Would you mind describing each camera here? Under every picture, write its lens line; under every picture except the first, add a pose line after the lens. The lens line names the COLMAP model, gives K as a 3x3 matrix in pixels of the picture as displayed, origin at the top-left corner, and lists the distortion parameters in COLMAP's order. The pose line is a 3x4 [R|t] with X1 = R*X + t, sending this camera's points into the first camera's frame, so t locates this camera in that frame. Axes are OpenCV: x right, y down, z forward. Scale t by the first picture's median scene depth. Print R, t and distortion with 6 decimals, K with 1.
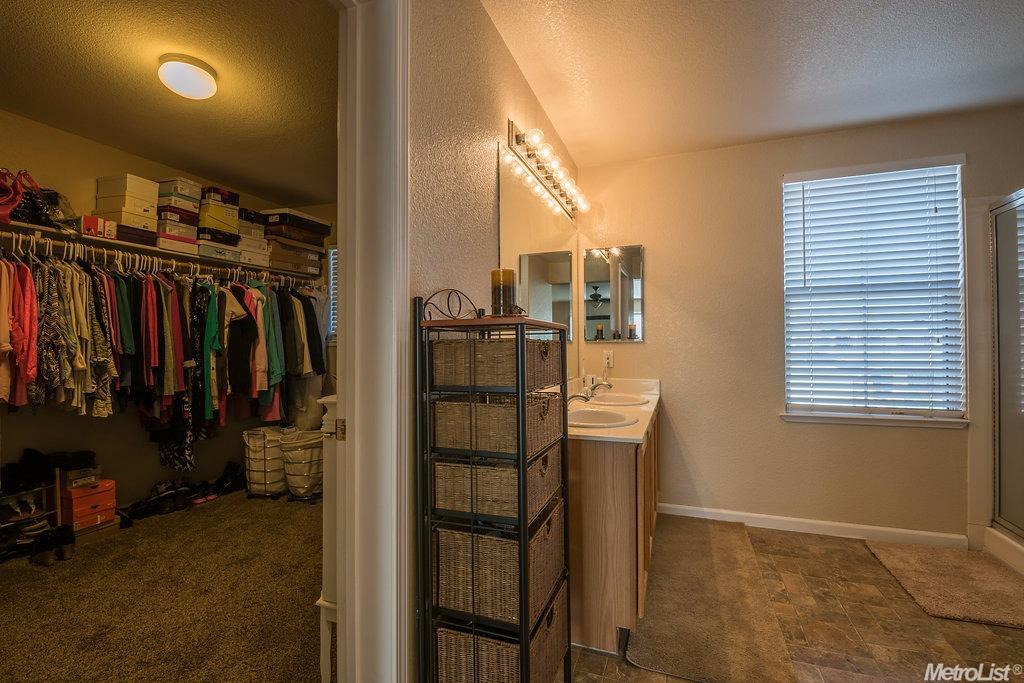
lens RADIAL K [[444.8, 0, 512.0], [0, 444.8, 341.5], [0, 0, 1]] dist [-0.000403, -0.009308]
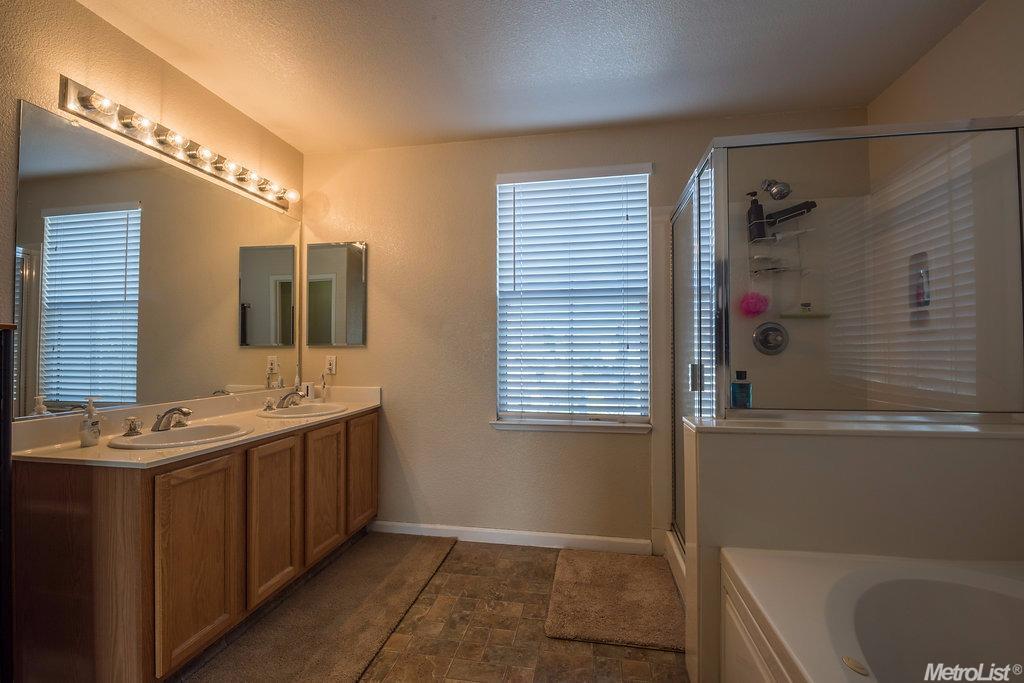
lens RADIAL K [[444.8, 0, 512.0], [0, 444.8, 341.5], [0, 0, 1]] dist [-0.000403, -0.009308]
pose [[0.983700, 0.007719, 0.179649, 0.510052], [-0.005762, 0.999918, -0.011413, -0.000878], [-0.179722, 0.010192, 0.983665, 0.043912]]
